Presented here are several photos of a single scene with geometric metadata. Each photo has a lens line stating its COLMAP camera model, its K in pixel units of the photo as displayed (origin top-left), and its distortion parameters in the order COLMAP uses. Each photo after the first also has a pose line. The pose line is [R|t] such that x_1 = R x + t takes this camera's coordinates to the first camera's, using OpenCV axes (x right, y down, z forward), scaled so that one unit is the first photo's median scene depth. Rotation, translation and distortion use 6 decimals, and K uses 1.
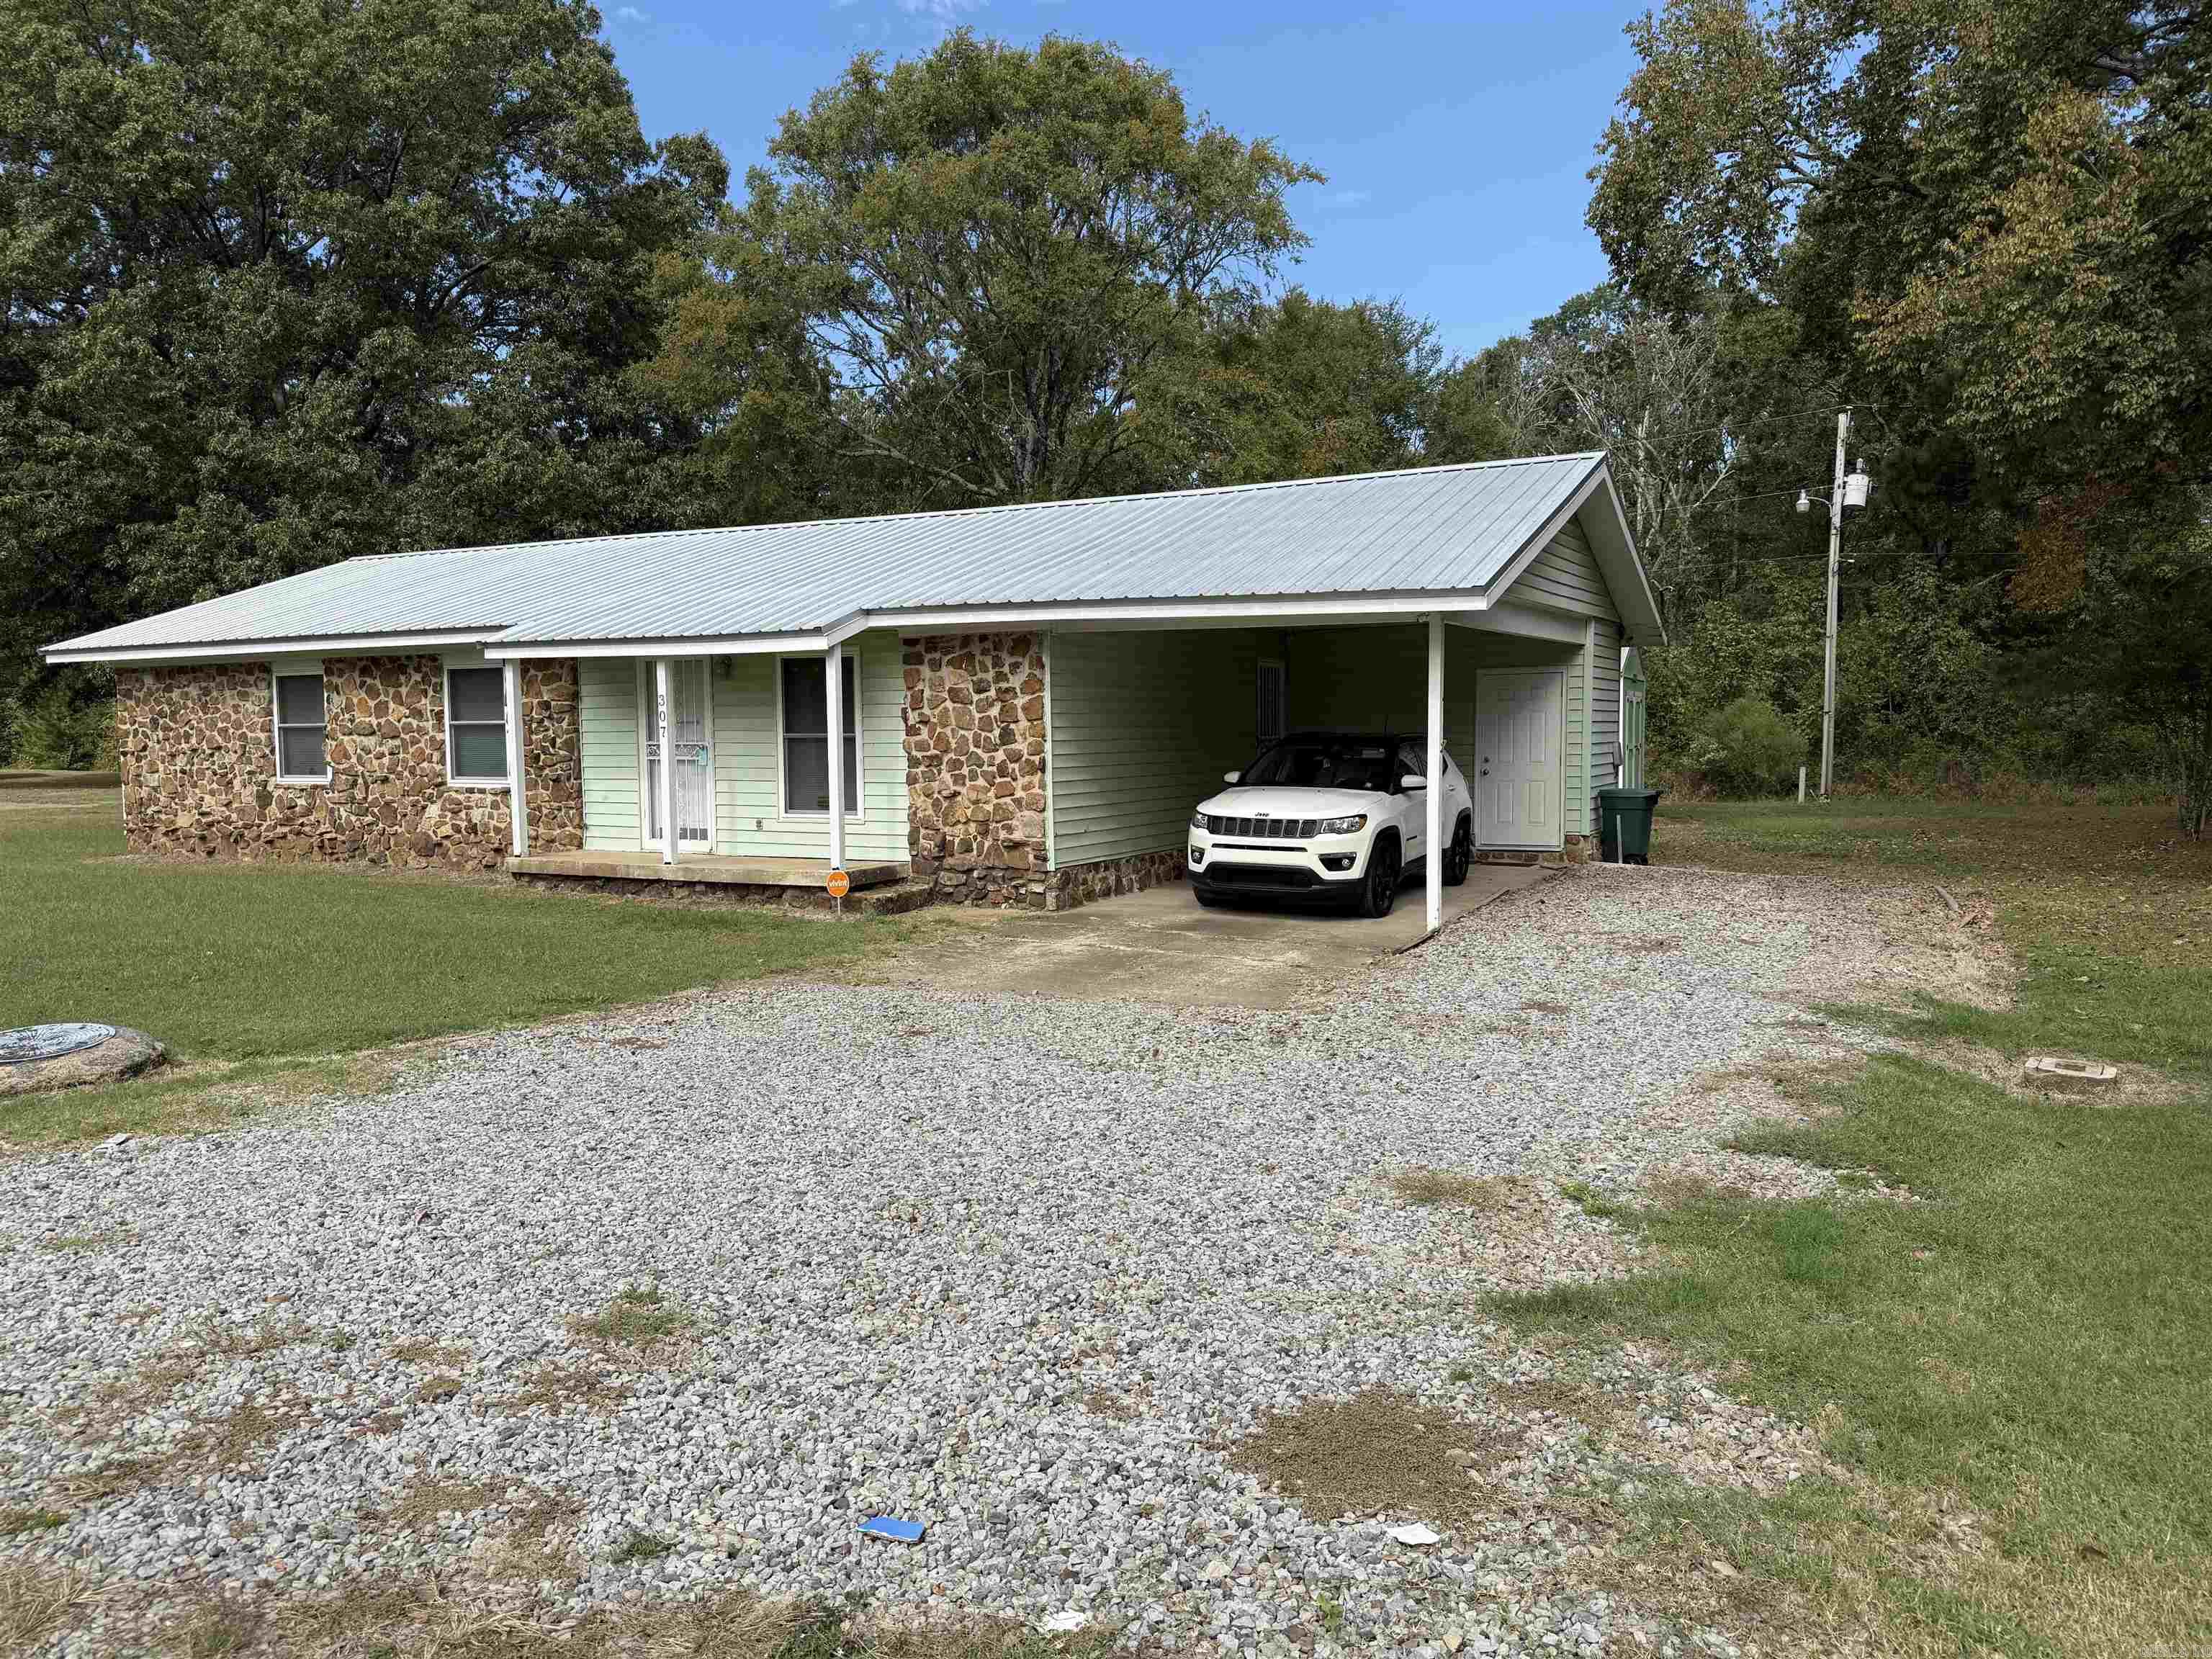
lens RADIAL K [[1546.8, 0, 1118.9], [0, 1546.8, 836.1], [0, 0, 1]] dist [0.164248, -0.291930]
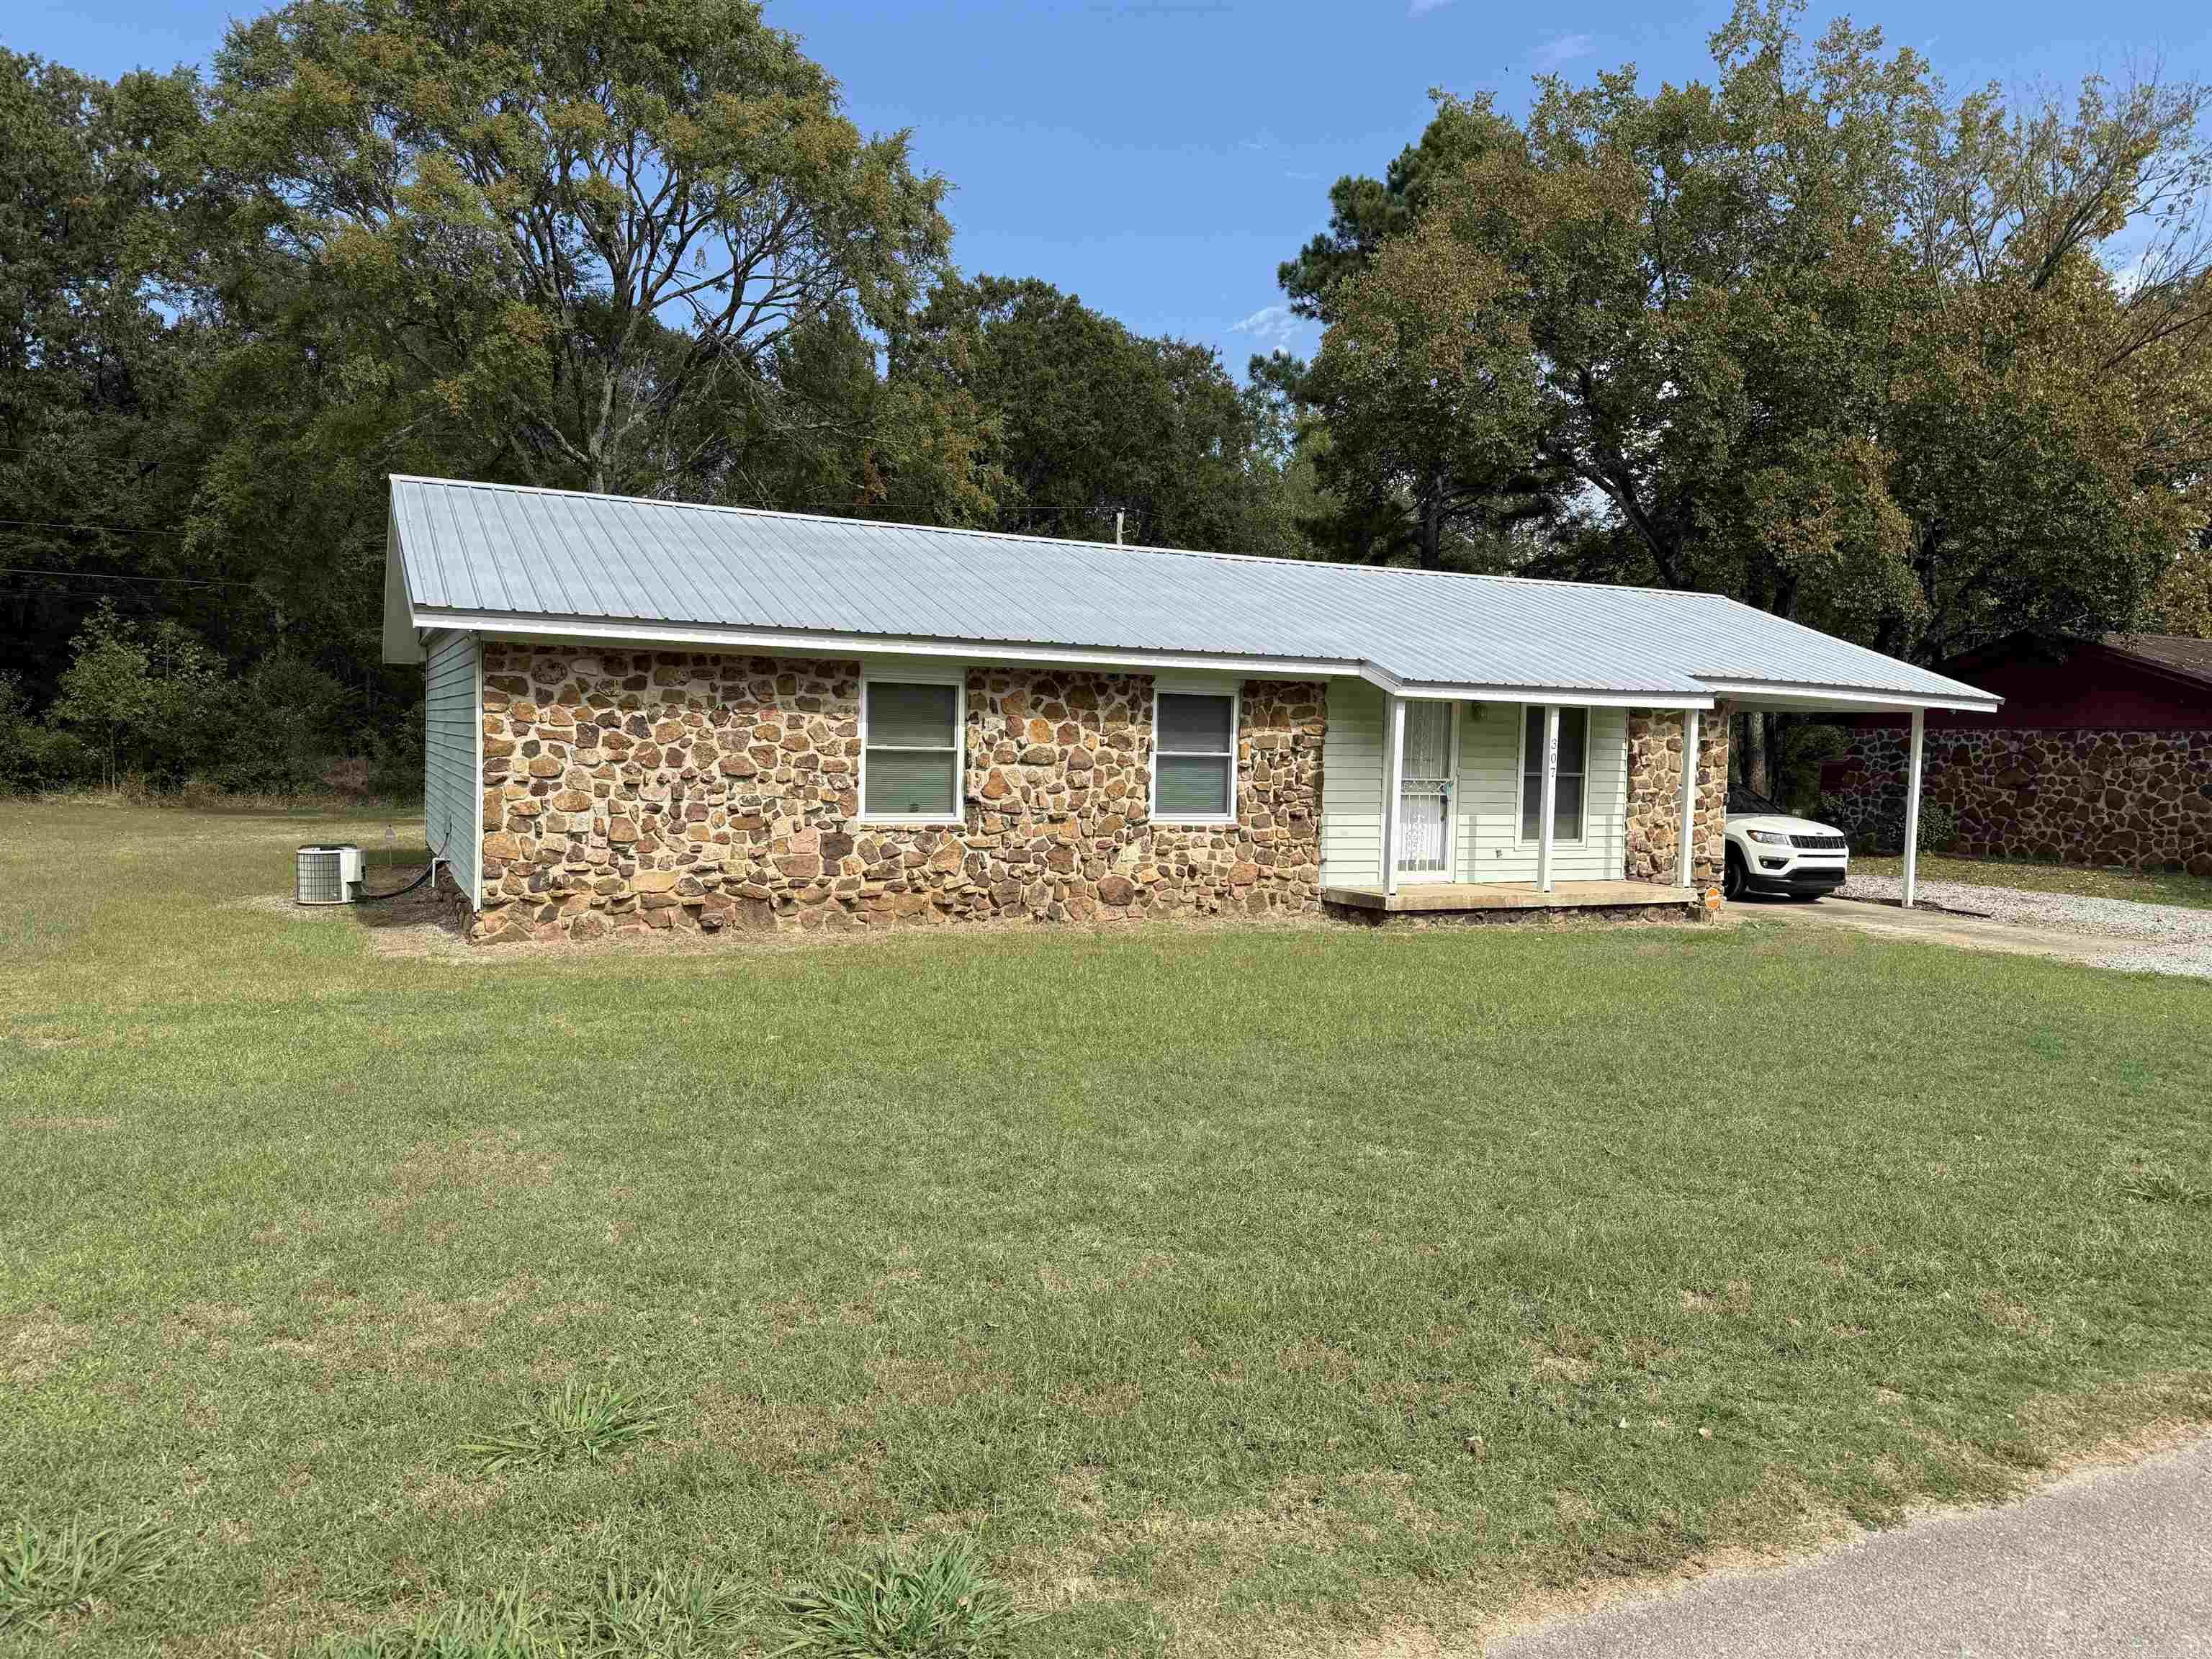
lens RADIAL K [[1546.8, 0, 1118.9], [0, 1546.8, 836.1], [0, 0, 1]] dist [0.164248, -0.291930]
pose [[0.576085, -0.026440, 0.816962, -1.169051], [0.026384, 0.999557, 0.013745, -0.038282], [-0.816964, 0.013636, 0.576528, 0.524029]]
